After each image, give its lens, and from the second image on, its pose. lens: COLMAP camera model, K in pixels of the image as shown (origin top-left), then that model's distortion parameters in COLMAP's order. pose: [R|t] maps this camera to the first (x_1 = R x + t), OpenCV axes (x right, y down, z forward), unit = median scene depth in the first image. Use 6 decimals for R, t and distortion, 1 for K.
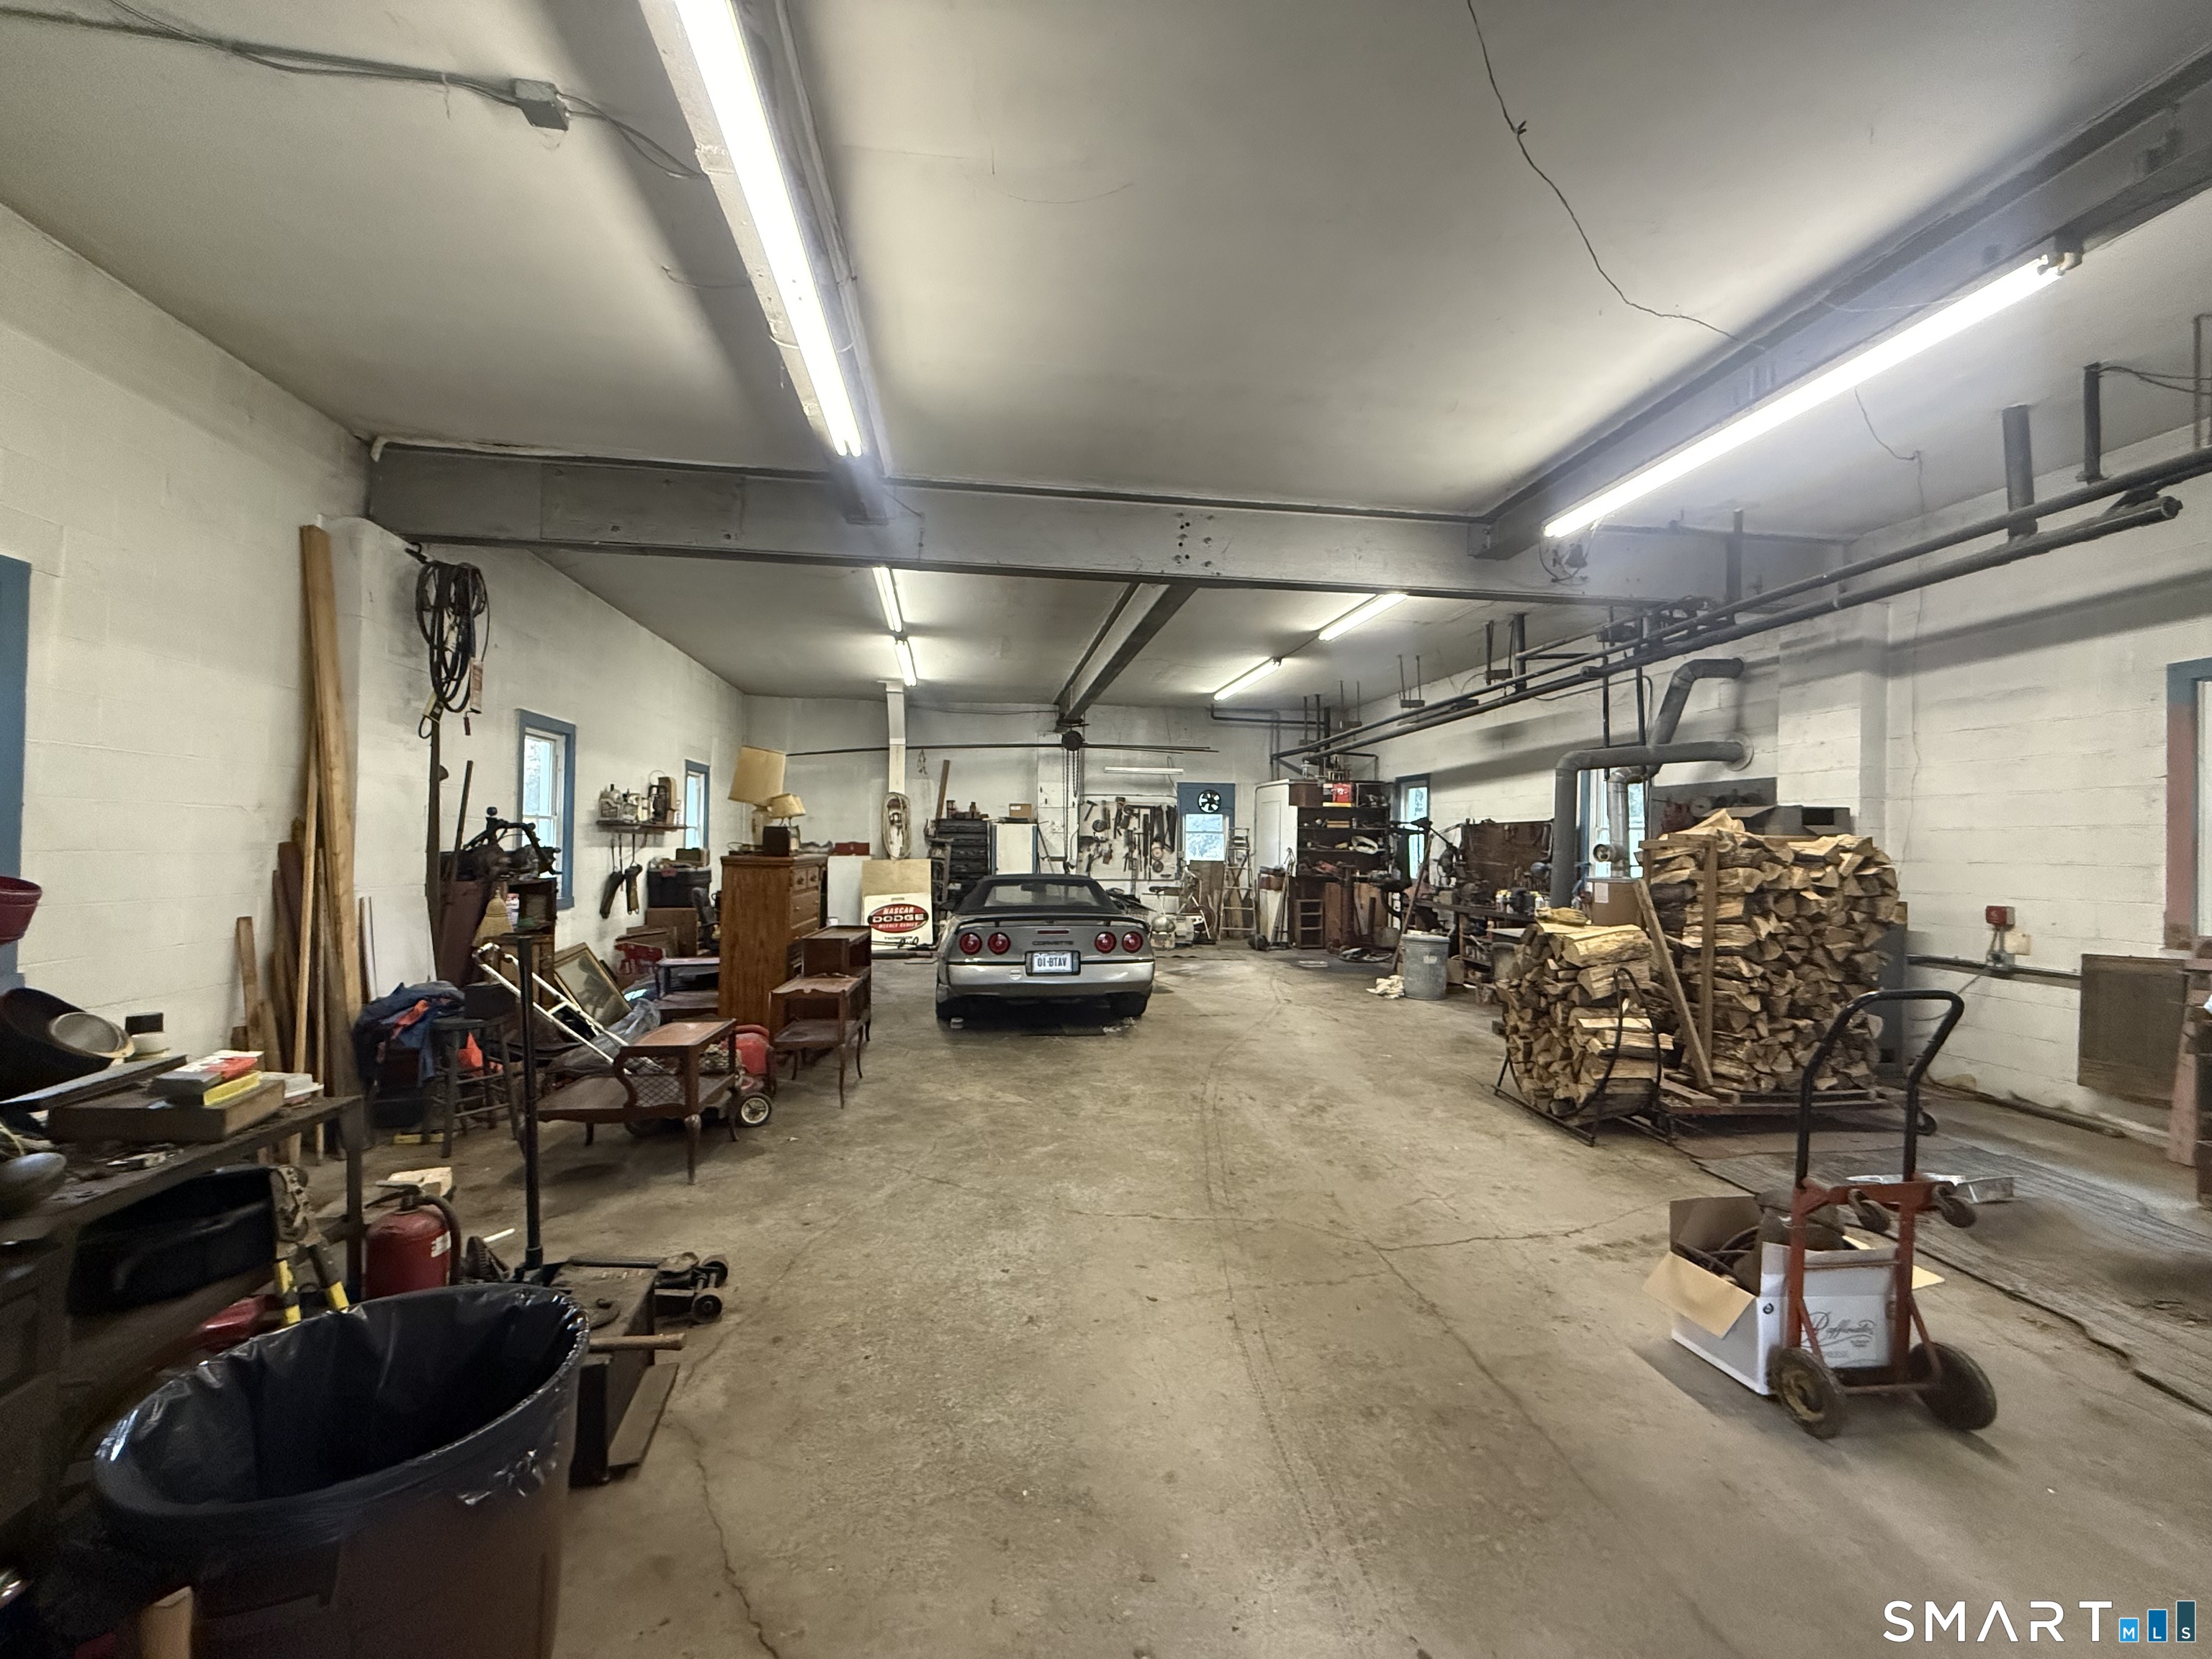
lens RADIAL K [[880.8, 0, 1099.3], [0, 880.8, 831.3], [0, 0, 1]] dist [0.000364, 0.000153]
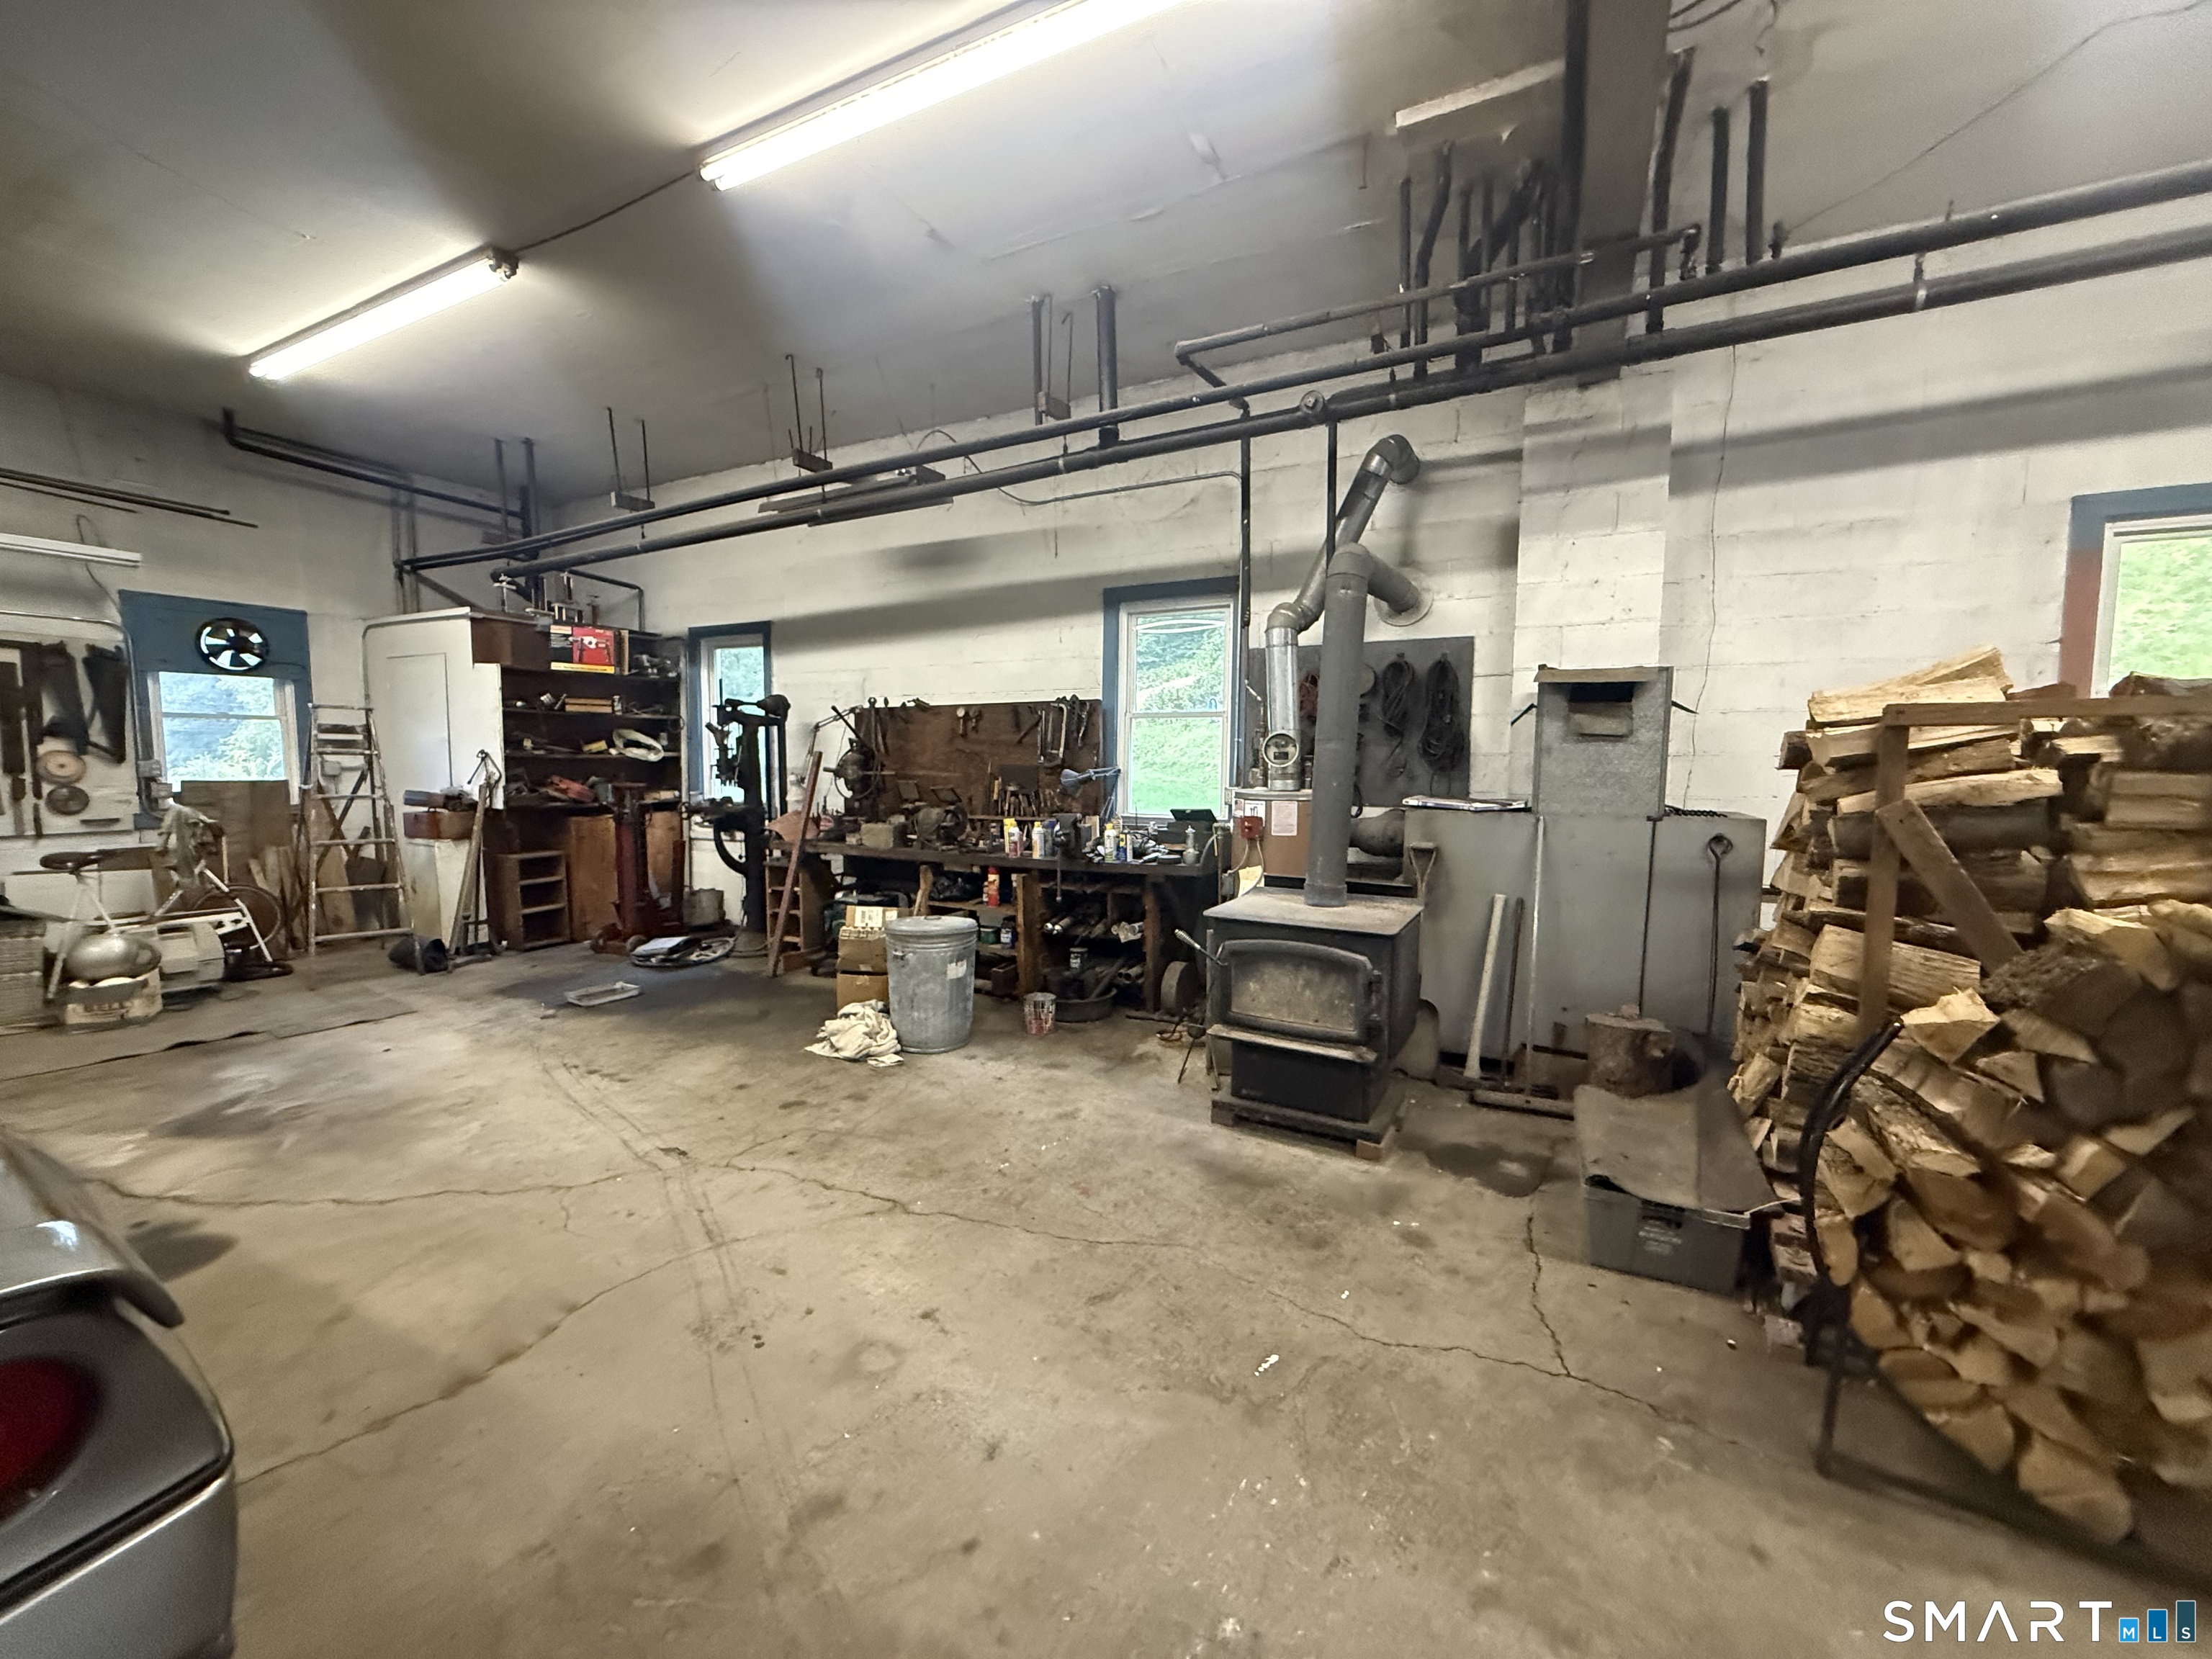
lens RADIAL K [[880.8, 0, 1099.3], [0, 880.8, 831.3], [0, 0, 1]] dist [0.000364, 0.000153]
pose [[0.584916, -0.074170, 0.807696, 0.019016], [-0.007925, 0.995240, 0.097132, 0.013305], [-0.811055, -0.063215, 0.581544, 0.440474]]
